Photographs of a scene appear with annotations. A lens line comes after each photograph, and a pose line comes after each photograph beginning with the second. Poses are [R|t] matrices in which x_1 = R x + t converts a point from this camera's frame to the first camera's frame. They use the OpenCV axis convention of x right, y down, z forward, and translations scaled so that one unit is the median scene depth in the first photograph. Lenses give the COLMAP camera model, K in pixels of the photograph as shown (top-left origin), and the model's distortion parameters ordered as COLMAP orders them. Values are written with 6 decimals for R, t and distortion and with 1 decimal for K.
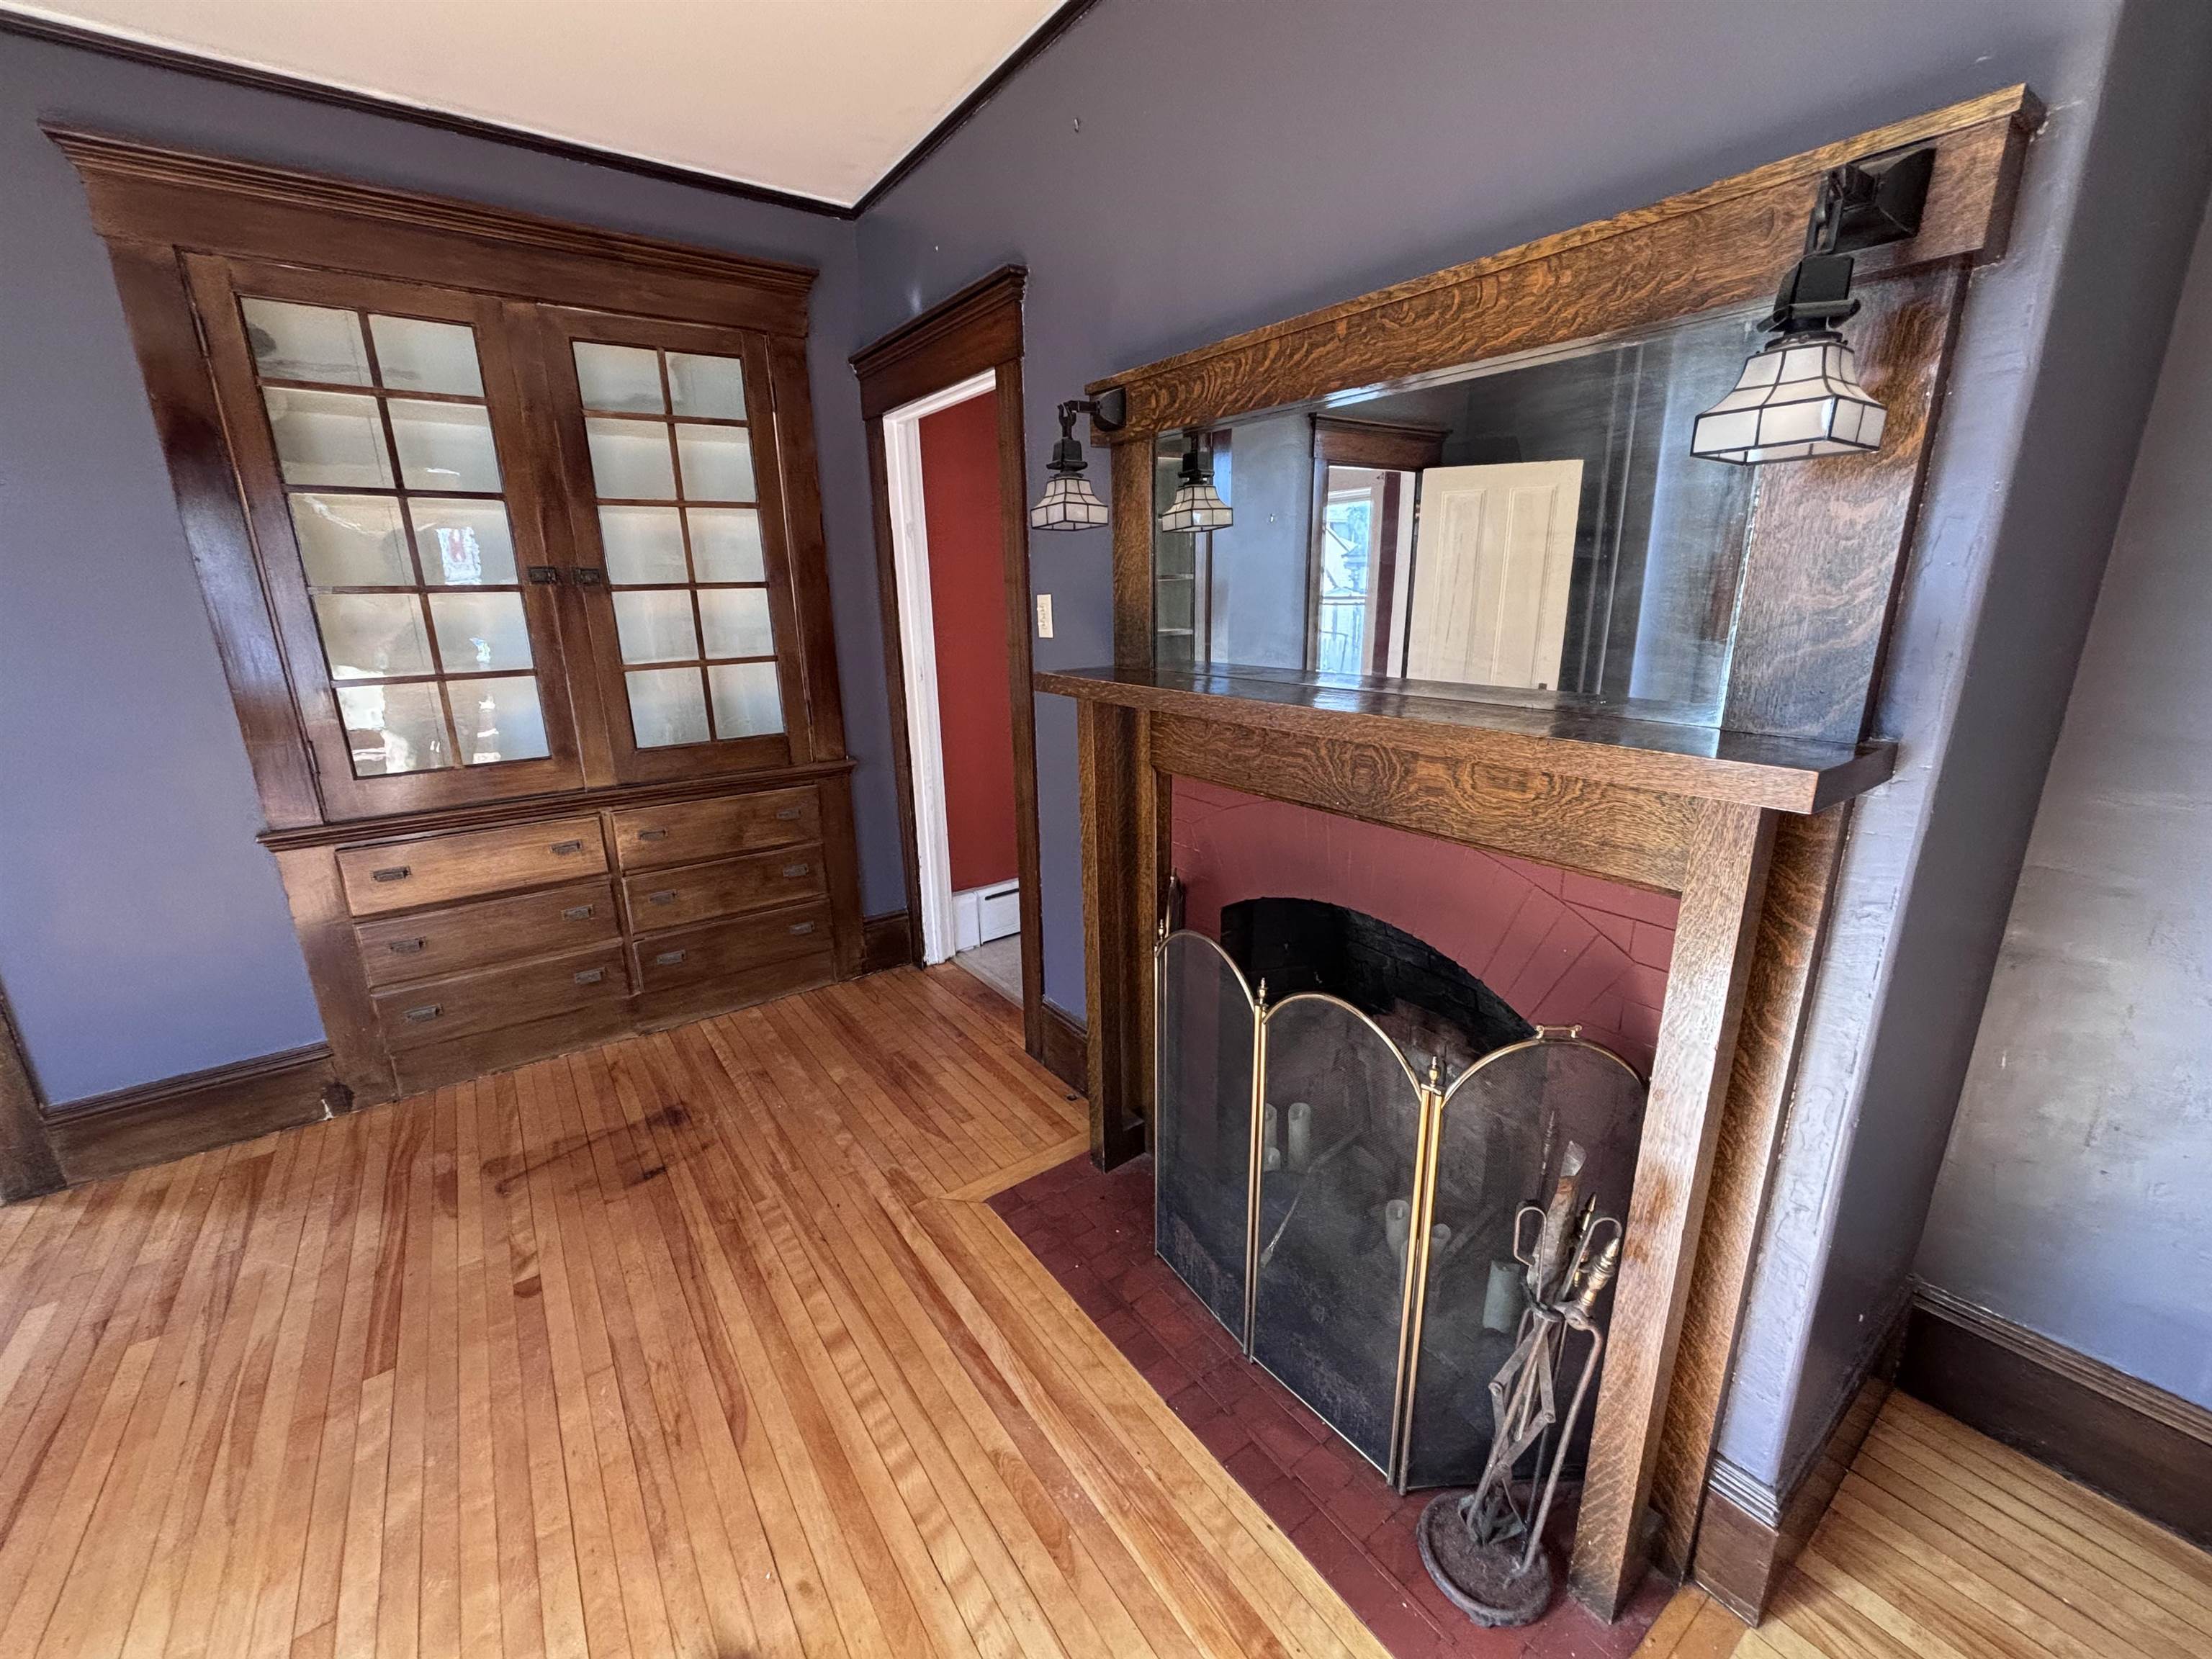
lens RADIAL K [[881.9, 0, 1112.5], [0, 881.9, 827.6], [0, 0, 1]] dist [-0.002592, -0.000985]
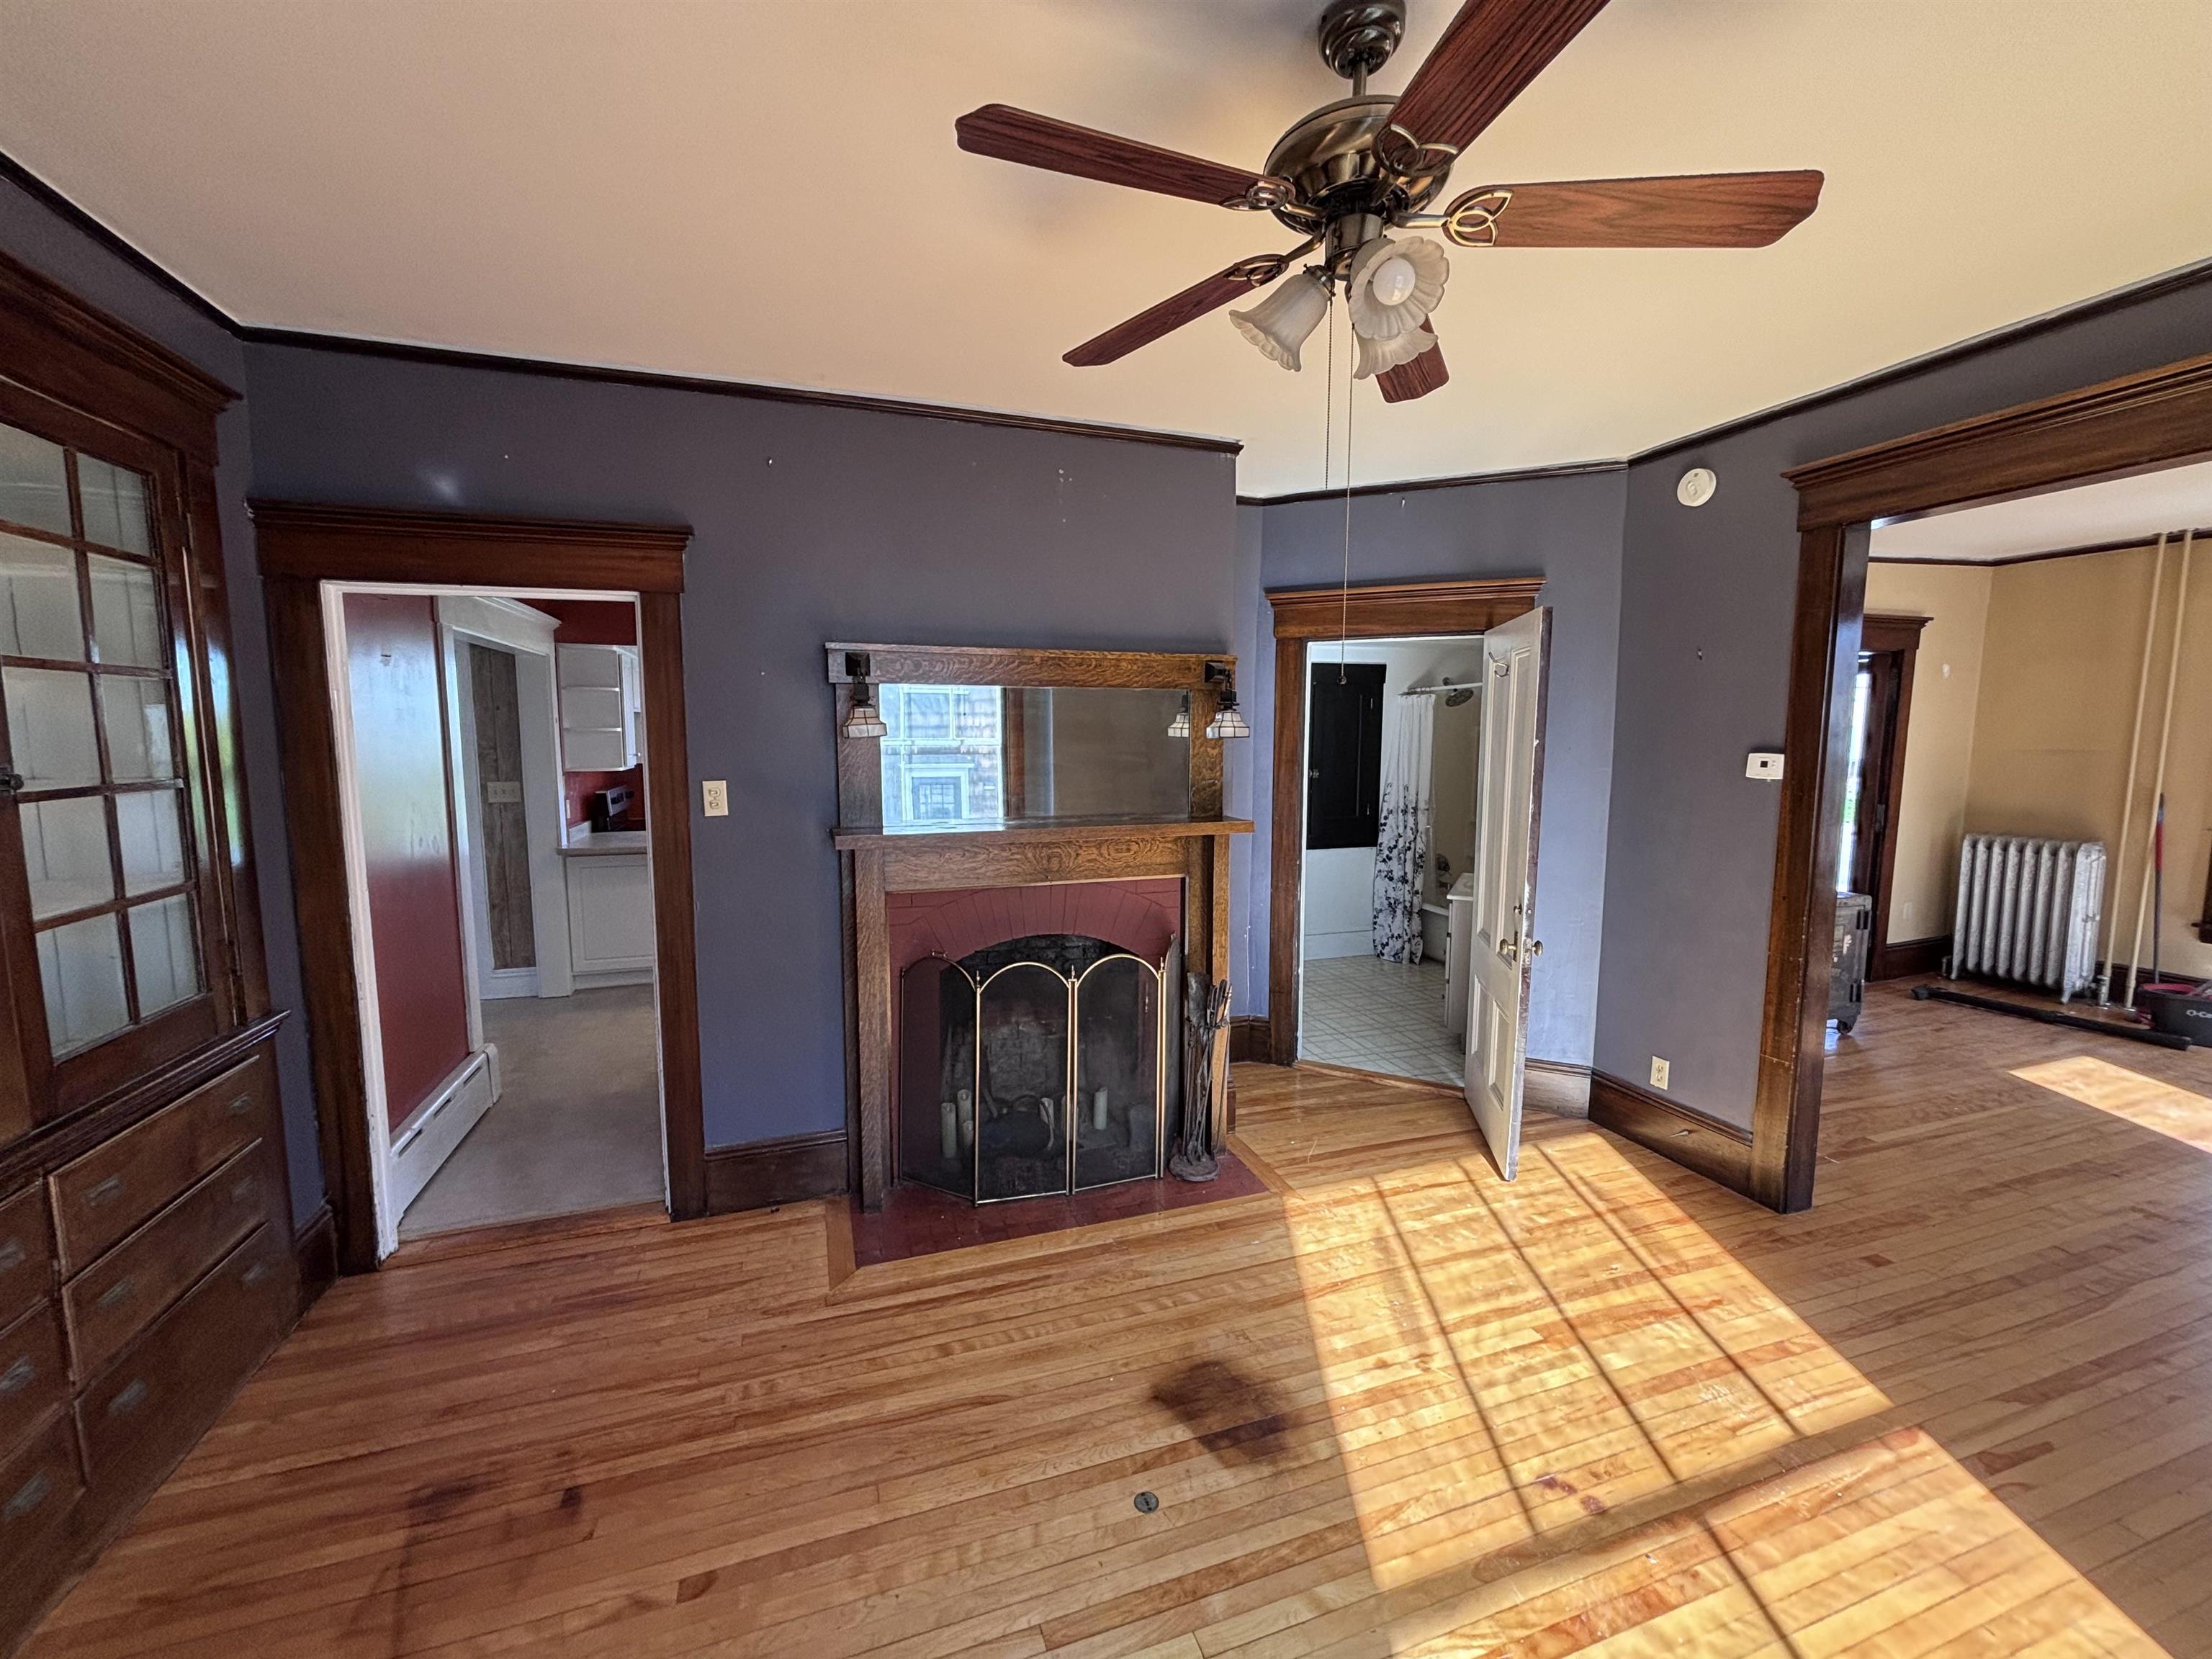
lens RADIAL K [[881.9, 0, 1105.4], [0, 881.9, 820.3], [0, 0, 1]] dist [-0.002592, -0.000985]
pose [[0.295275, -0.080641, 0.952003, -1.142455], [0.247778, 0.968803, 0.005213, -0.094685], [-0.922723, 0.234346, 0.306045, 0.168656]]
